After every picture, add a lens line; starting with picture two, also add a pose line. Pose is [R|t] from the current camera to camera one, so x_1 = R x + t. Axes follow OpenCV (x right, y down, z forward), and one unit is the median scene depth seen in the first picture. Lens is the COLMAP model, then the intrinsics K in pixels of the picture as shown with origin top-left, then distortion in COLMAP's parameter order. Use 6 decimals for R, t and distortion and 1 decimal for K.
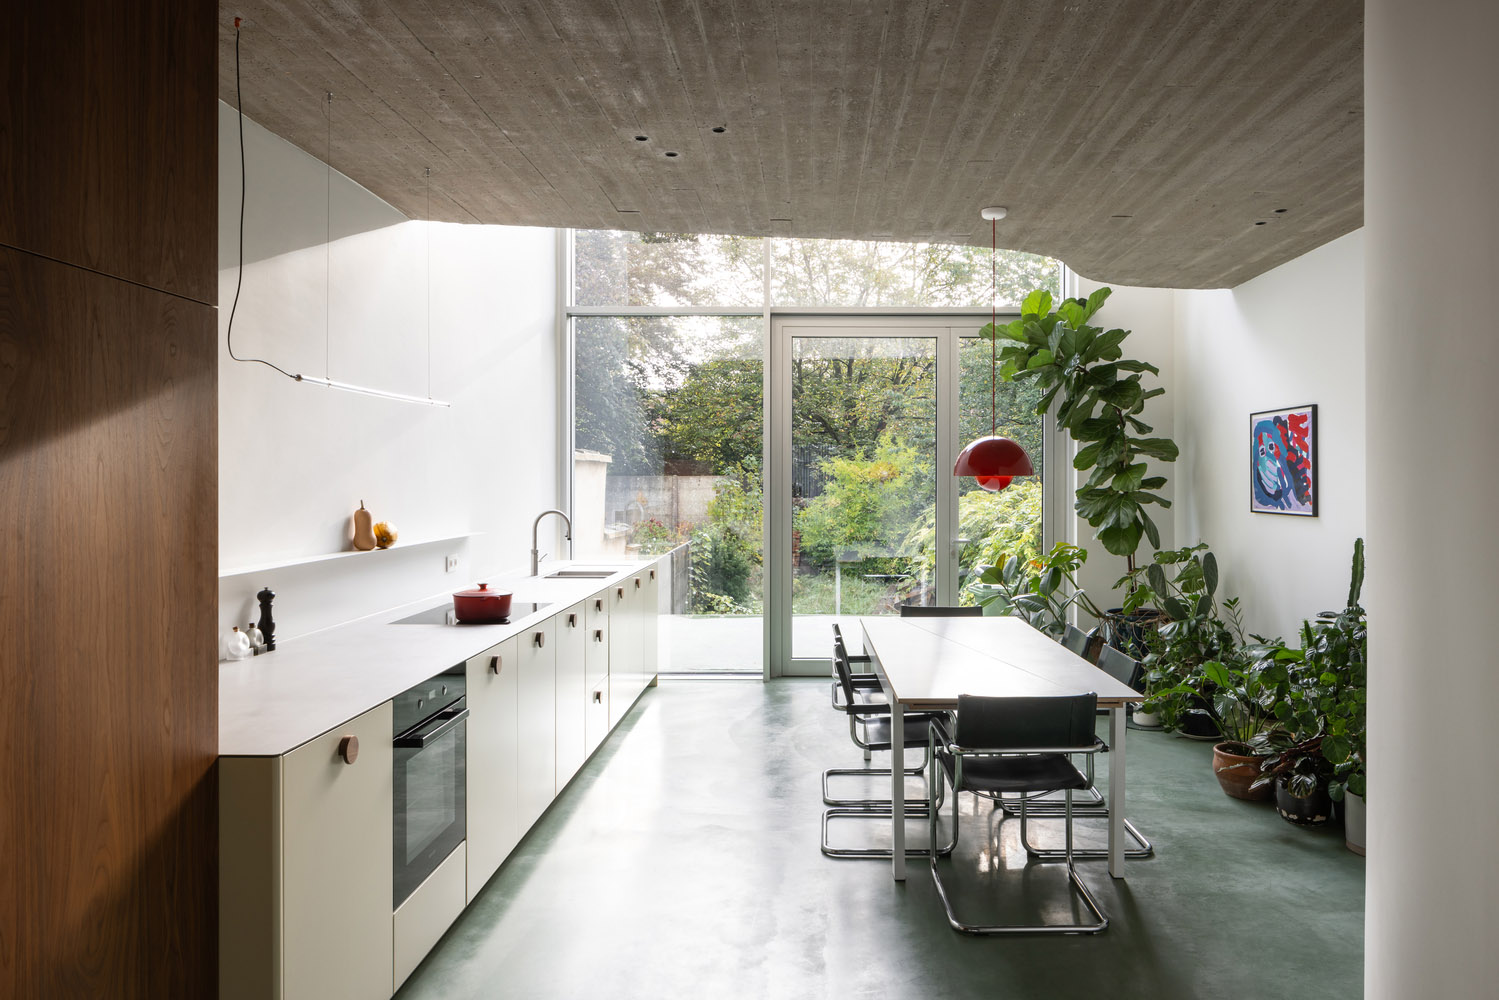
lens RADIAL K [[2061.3, 0, 761.6], [0, 2061.3, 505.5], [0, 0, 1]] dist [0.004044, 0.000000]
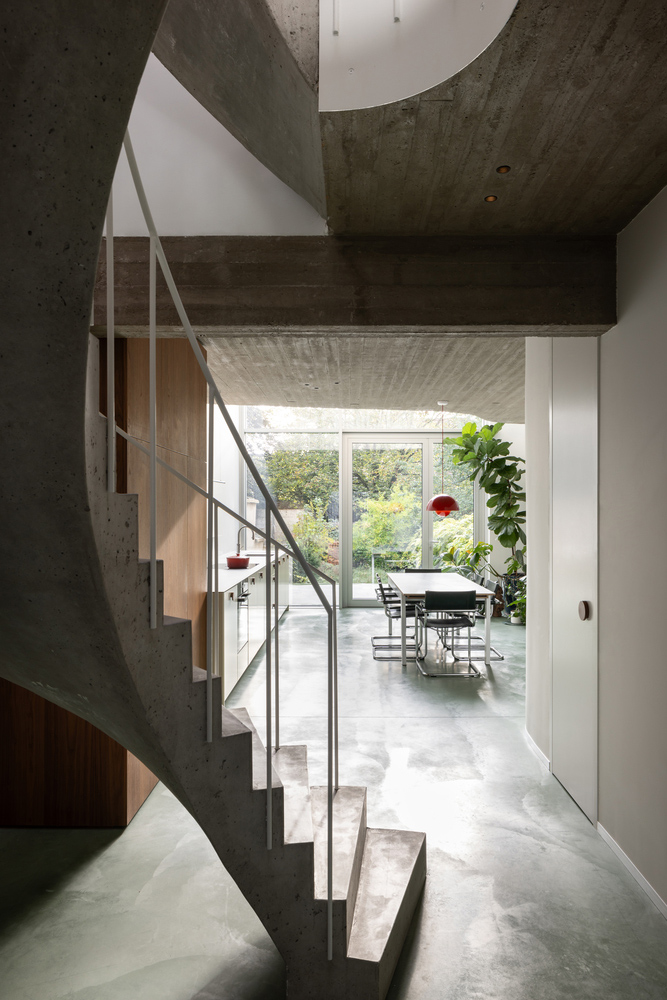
lens RADIAL K [[1375.1, 0, 325.7], [0, 1375.1, 499.4], [0, 0, 1]] dist [0.004044, 0.000000]
pose [[0.999958, -0.000024, 0.009133, -0.027134], [0.000218, 0.999773, -0.021285, 0.004532], [-0.009130, 0.021286, 0.999732, -0.417736]]
